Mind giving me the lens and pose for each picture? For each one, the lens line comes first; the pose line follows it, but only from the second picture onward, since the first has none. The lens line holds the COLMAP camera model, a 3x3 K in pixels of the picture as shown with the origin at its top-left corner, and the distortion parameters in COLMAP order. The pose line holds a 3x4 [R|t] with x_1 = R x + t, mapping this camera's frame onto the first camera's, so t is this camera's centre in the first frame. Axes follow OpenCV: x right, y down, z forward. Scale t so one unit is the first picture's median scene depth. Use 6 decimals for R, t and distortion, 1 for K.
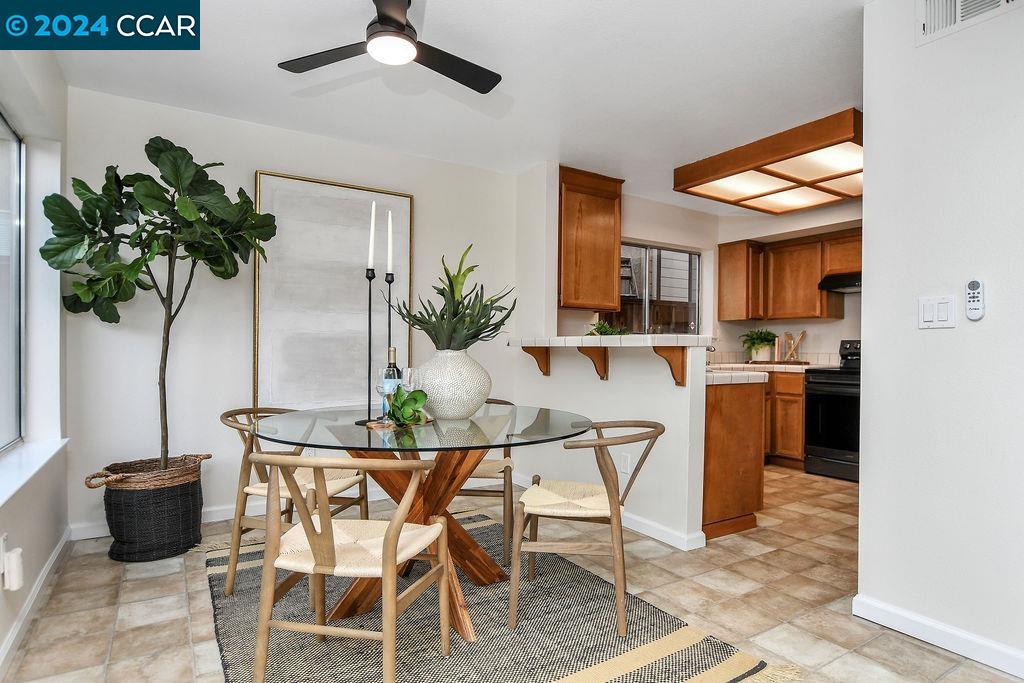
lens RADIAL K [[555.8, 0, 522.6], [0, 555.8, 353.1], [0, 0, 1]] dist [0.002987, 0.000834]
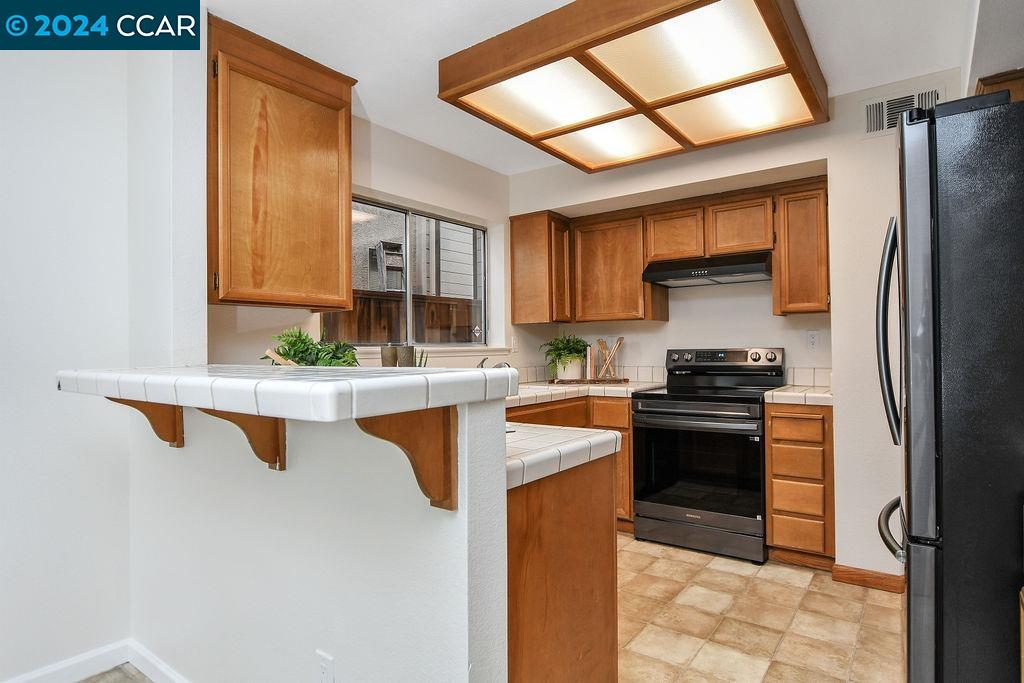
lens RADIAL K [[555.8, 0, 511.9], [0, 555.8, 338.8], [0, 0, 1]] dist [0.002987, 0.000834]
pose [[0.938347, -0.015822, 0.345333, 0.112556], [0.025518, 0.999397, -0.023550, -0.024580], [-0.344752, 0.030910, 0.938185, 0.356219]]
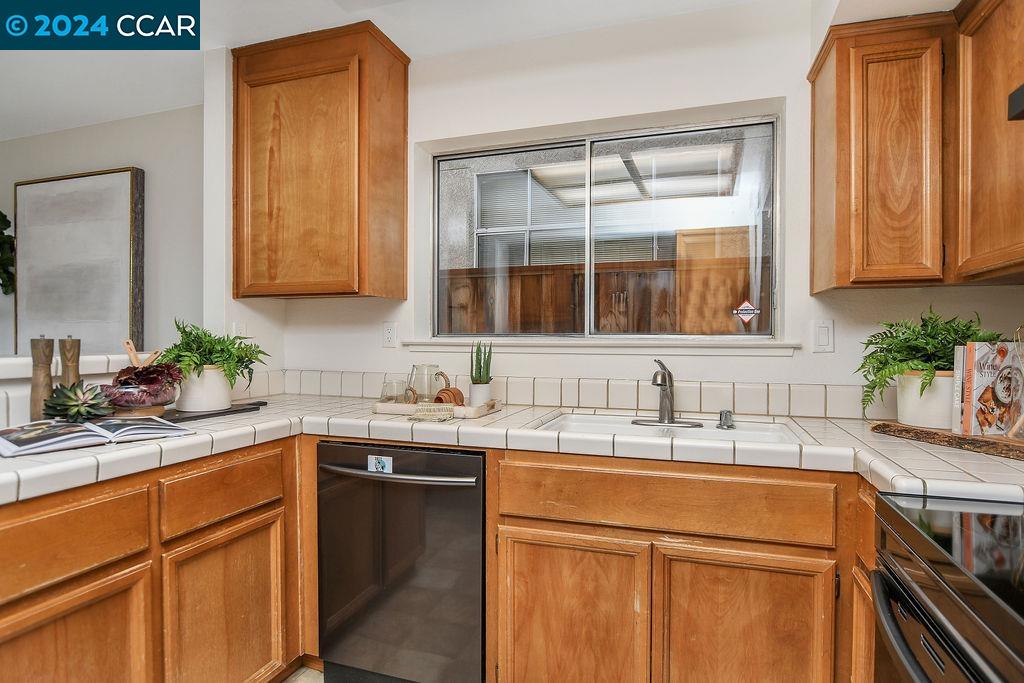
lens RADIAL K [[555.8, 0, 511.3], [0, 555.8, 349.8], [0, 0, 1]] dist [0.002987, 0.000834]
pose [[0.642743, -0.007020, -0.766049, 0.538336], [-0.006021, 0.999881, -0.014214, -0.017540], [0.766058, 0.013748, 0.642625, 0.672034]]
